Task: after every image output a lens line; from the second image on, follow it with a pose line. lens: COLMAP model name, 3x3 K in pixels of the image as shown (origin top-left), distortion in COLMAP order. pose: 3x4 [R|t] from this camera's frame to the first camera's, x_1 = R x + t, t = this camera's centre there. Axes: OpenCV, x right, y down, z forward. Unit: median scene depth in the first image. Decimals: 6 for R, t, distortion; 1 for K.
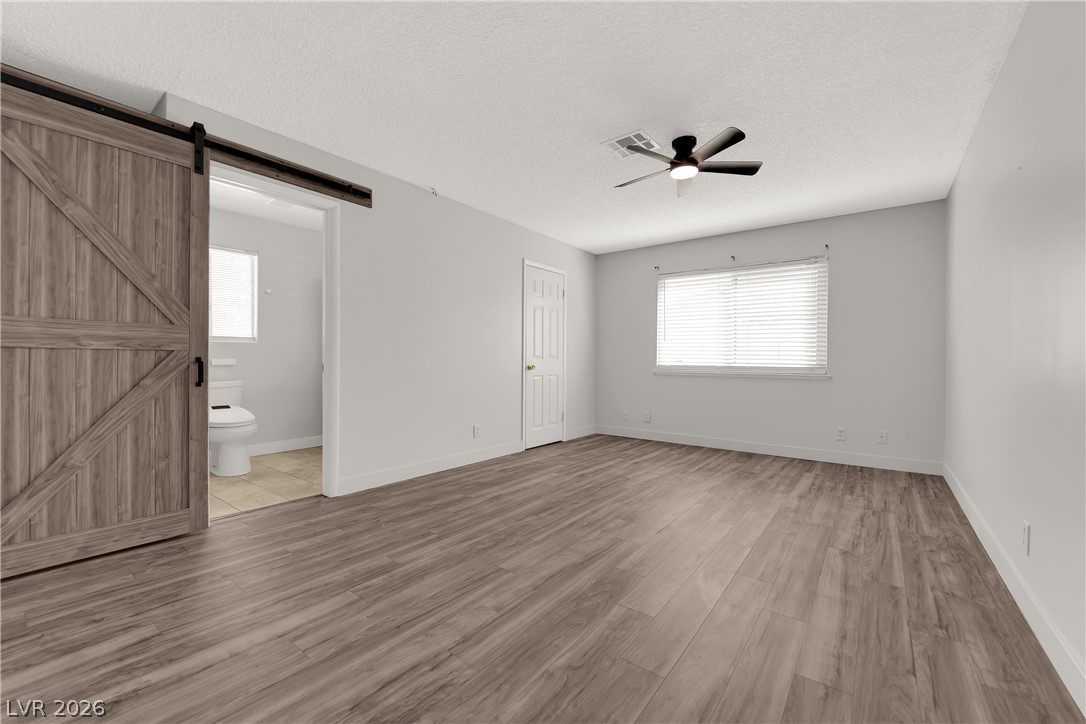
lens RADIAL K [[438.7, 0, 541.2], [0, 438.7, 358.0], [0, 0, 1]] dist [-0.011572, 0.000650]
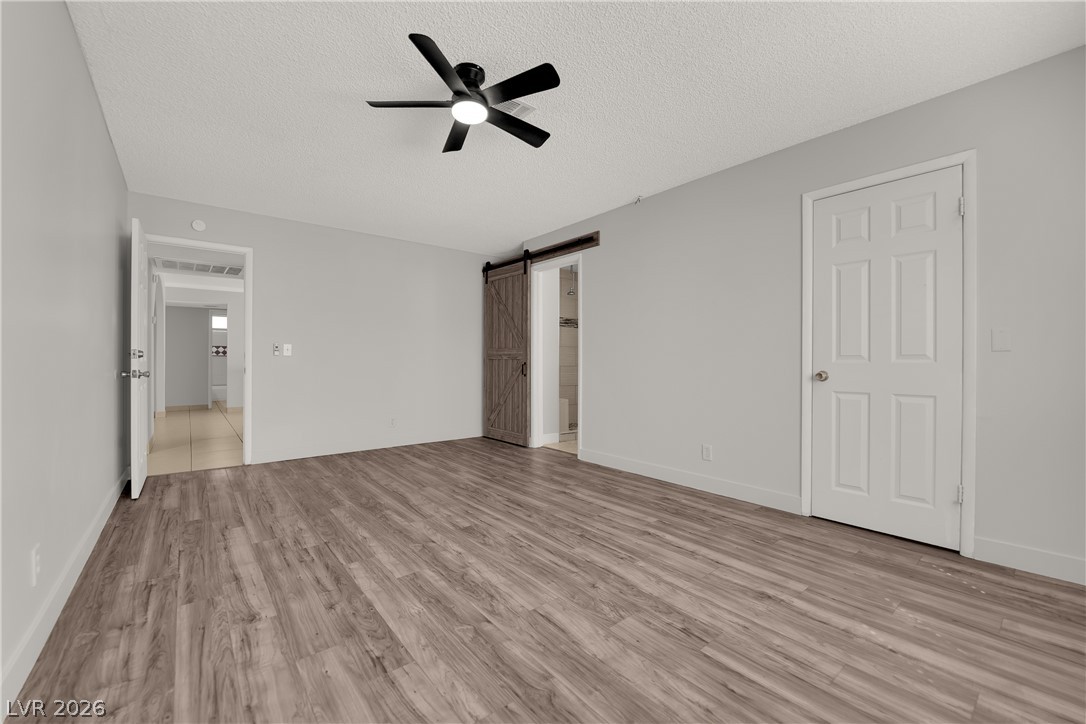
lens RADIAL K [[438.7, 0, 541.7], [0, 438.7, 364.7], [0, 0, 1]] dist [-0.011572, 0.000650]
pose [[-0.229165, -0.001571, -0.973386, 1.260035], [-0.000813, 0.999999, -0.001422, 0.012167], [0.973387, 0.000465, -0.229166, 1.587793]]
